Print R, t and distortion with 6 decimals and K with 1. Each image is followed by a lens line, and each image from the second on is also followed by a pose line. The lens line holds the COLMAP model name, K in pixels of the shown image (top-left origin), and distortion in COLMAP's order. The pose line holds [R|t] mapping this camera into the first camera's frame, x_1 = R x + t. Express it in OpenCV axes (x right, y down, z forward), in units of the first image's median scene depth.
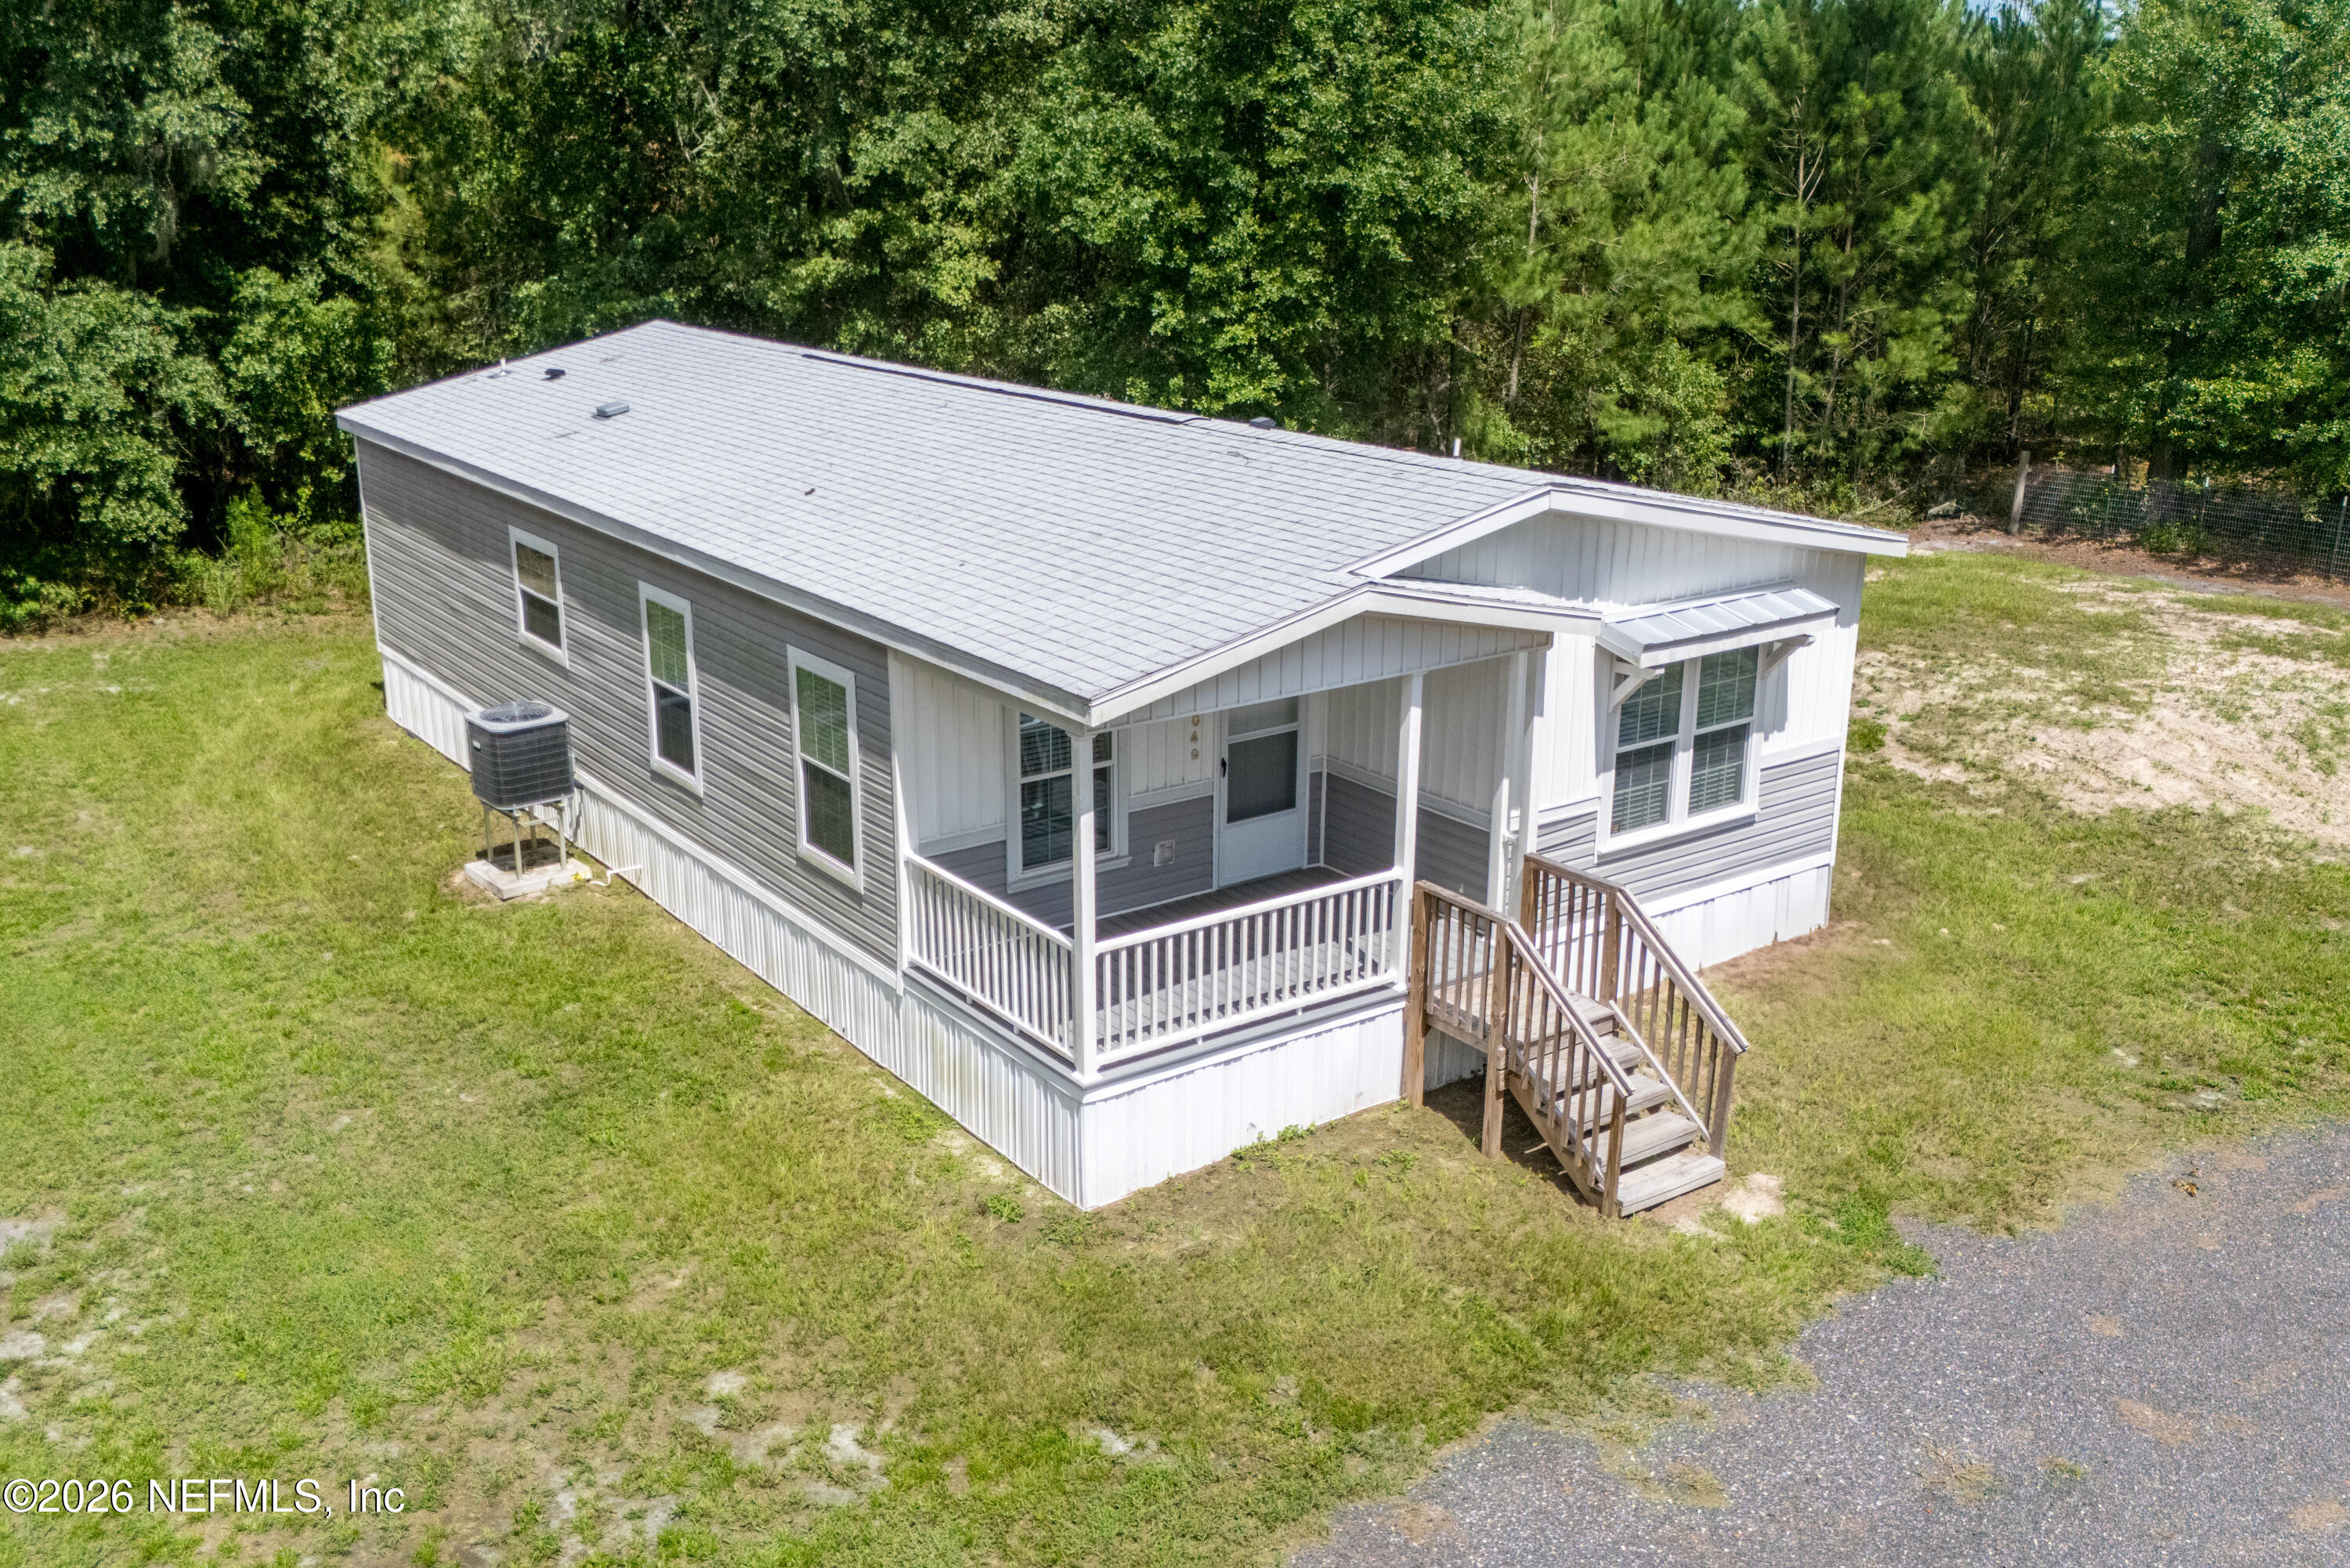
lens RADIAL K [[2078.8, 0, 1087.0], [0, 2078.8, 778.8], [0, 0, 1]] dist [0.031179, 0.003911]
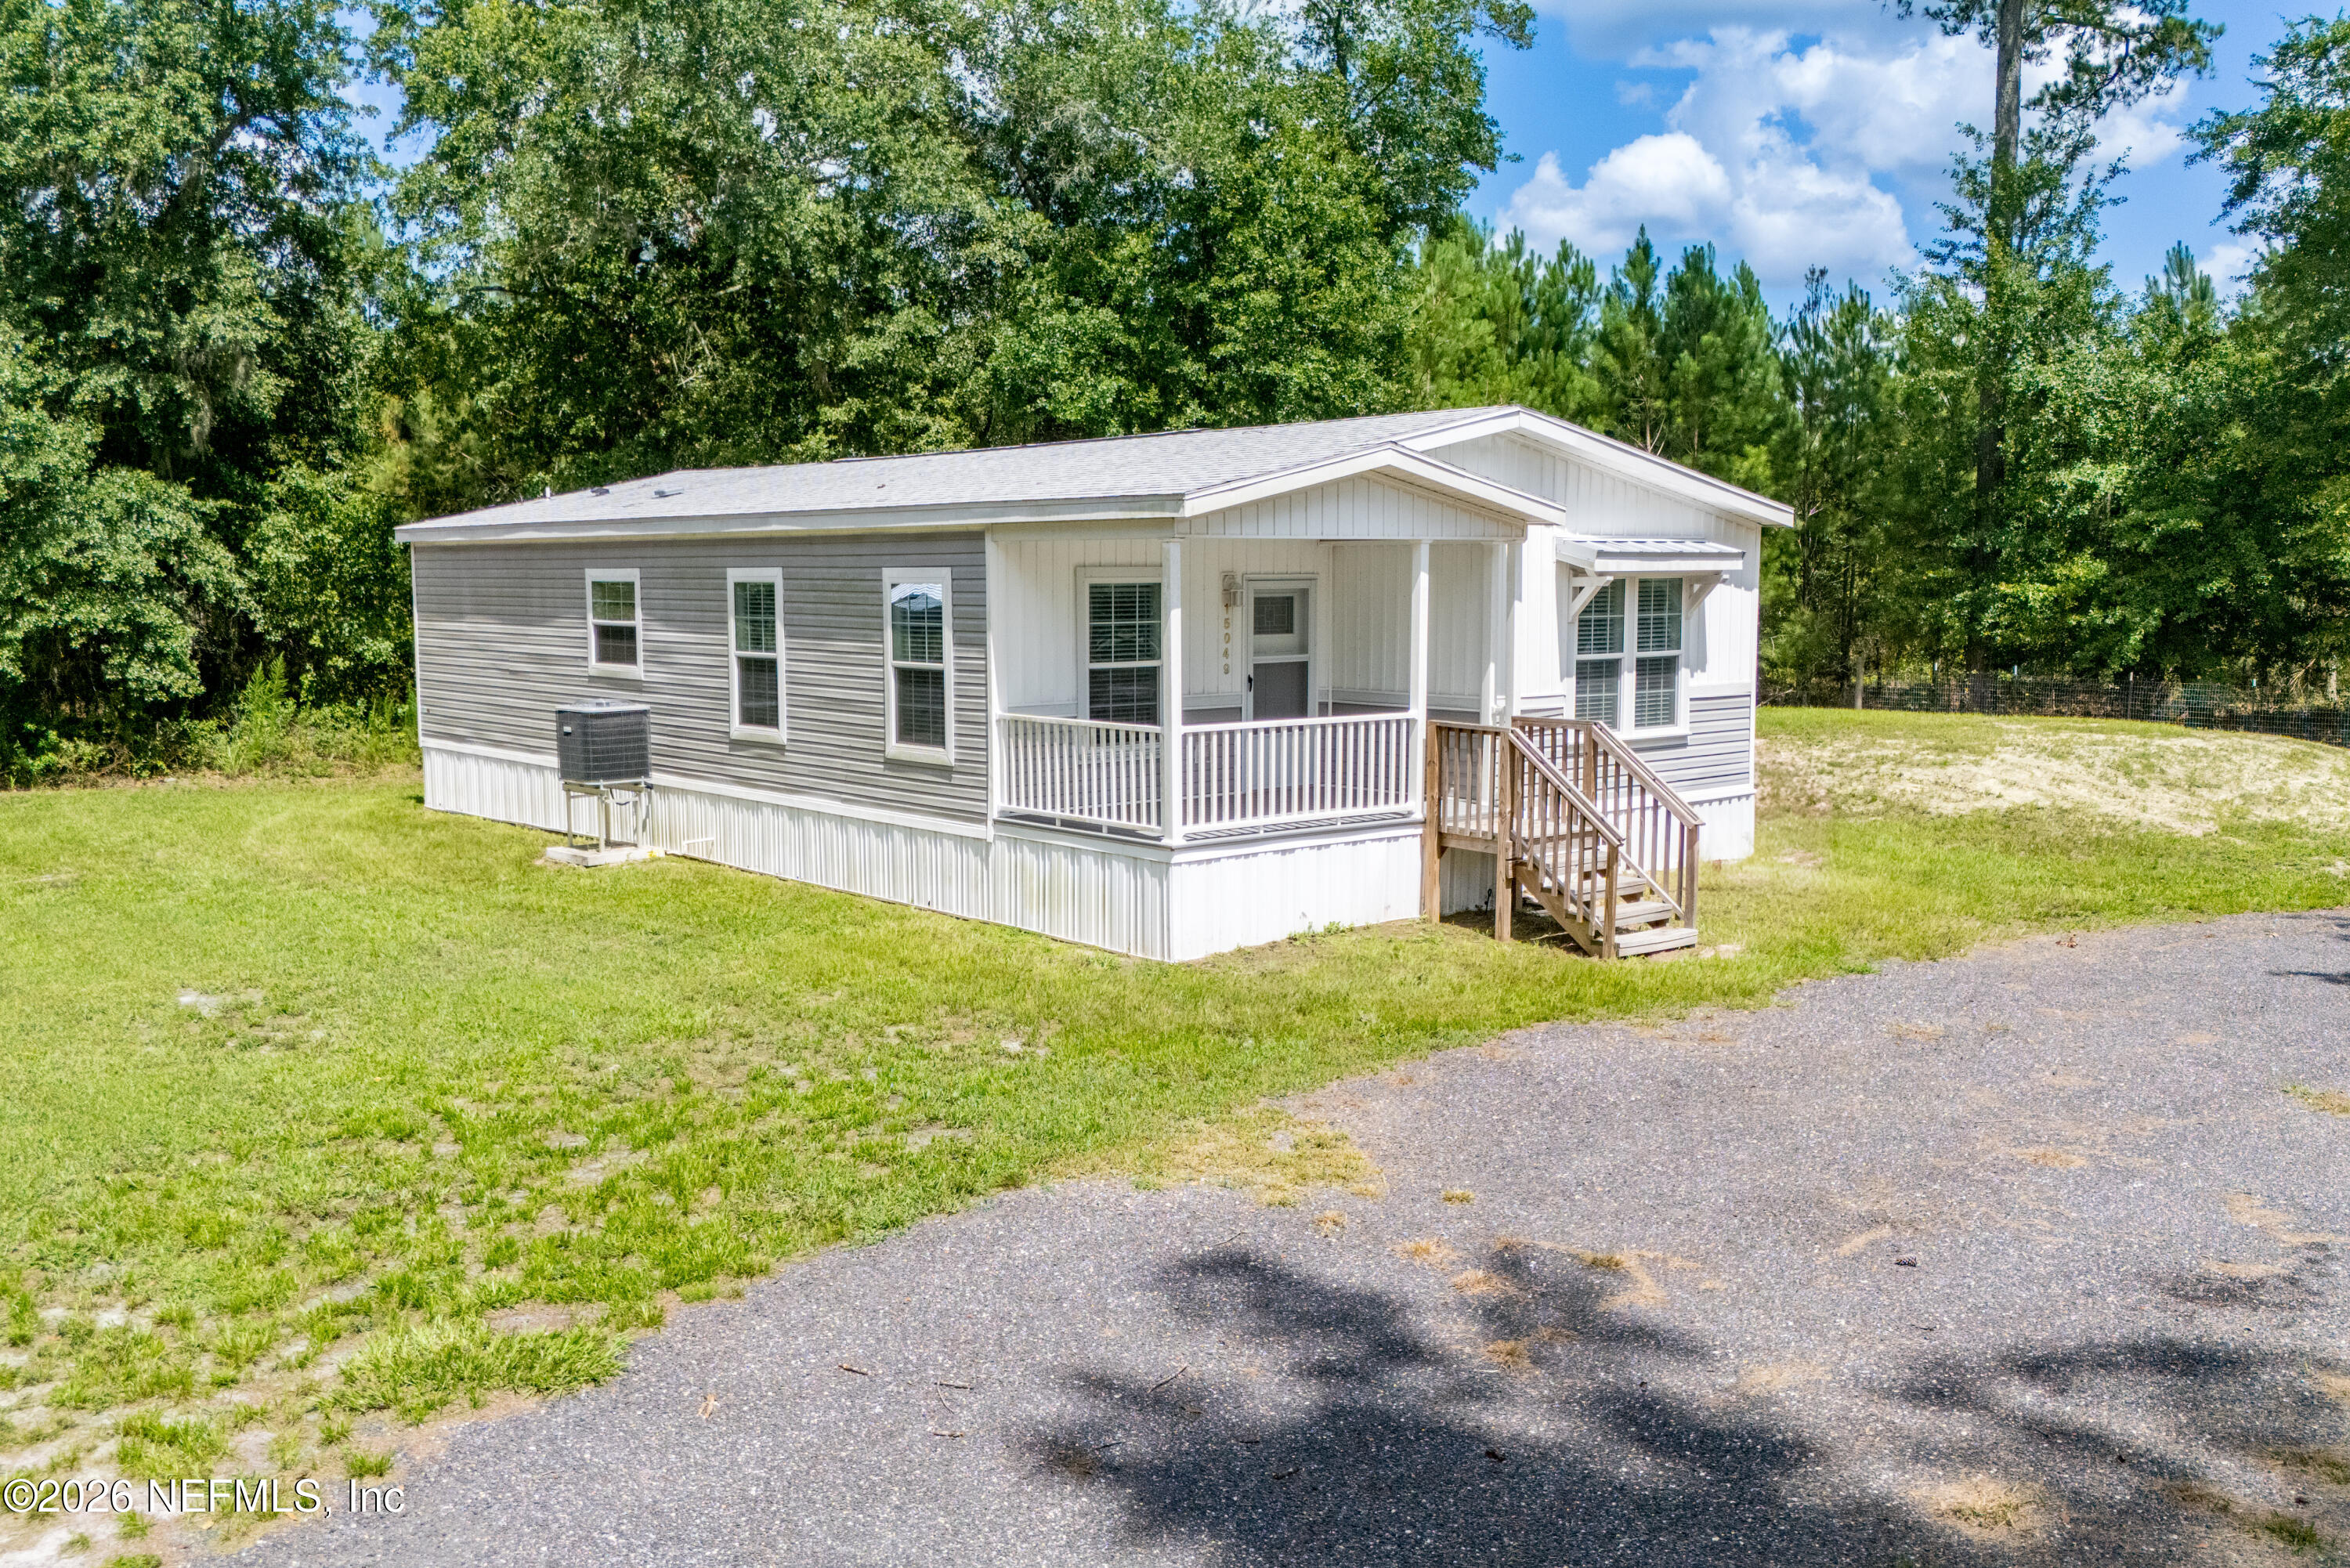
lens RADIAL K [[2061.4, 0, 1150.8], [0, 2061.4, 794.9], [0, 0, 1]] dist [0.079880, -0.107180]
pose [[0.995442, -0.008585, 0.094979, -0.097502], [0.026824, 0.980938, -0.192463, 0.268295], [-0.091517, 0.194133, 0.976697, -0.120910]]
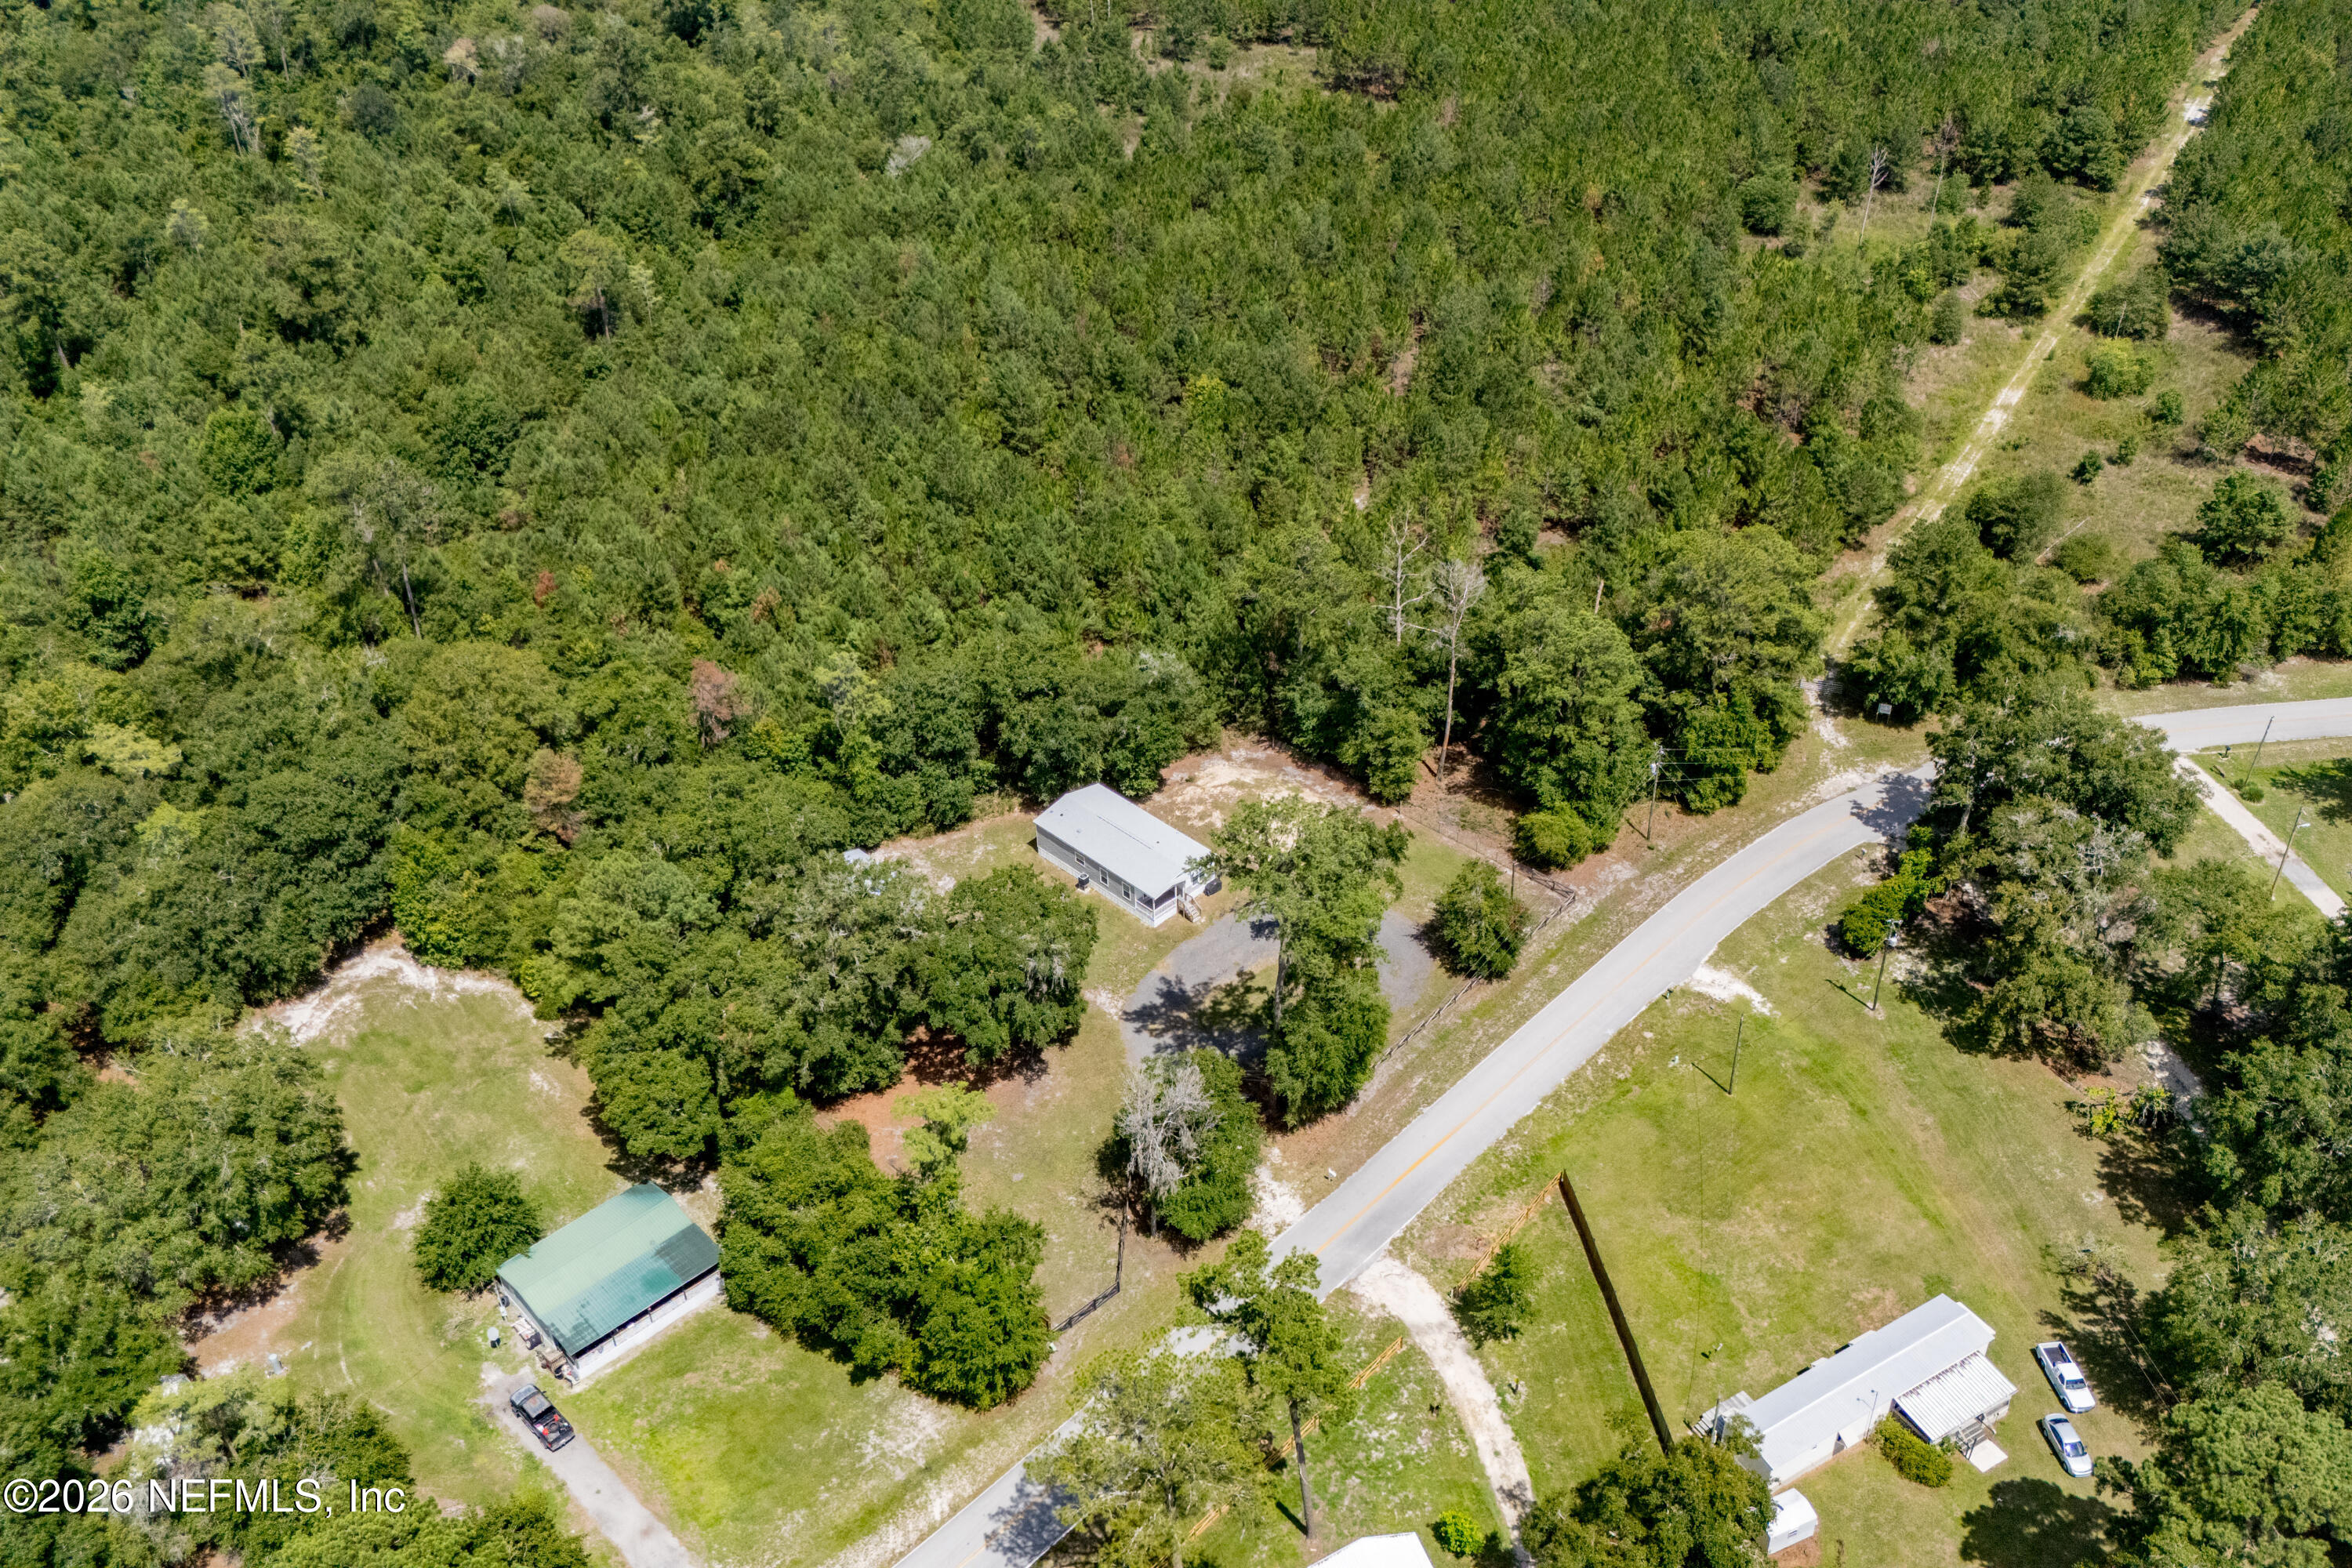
lens RADIAL K [[2063.3, 0, 1151.8], [0, 2063.3, 795.0], [0, 0, 1]] dist [0.079880, -0.107180]
pose [[0.983342, -0.117432, 0.138738, -1.425110], [0.064330, 0.938725, 0.338609, -4.115326], [-0.170001, -0.324044, 0.930643, -8.963722]]
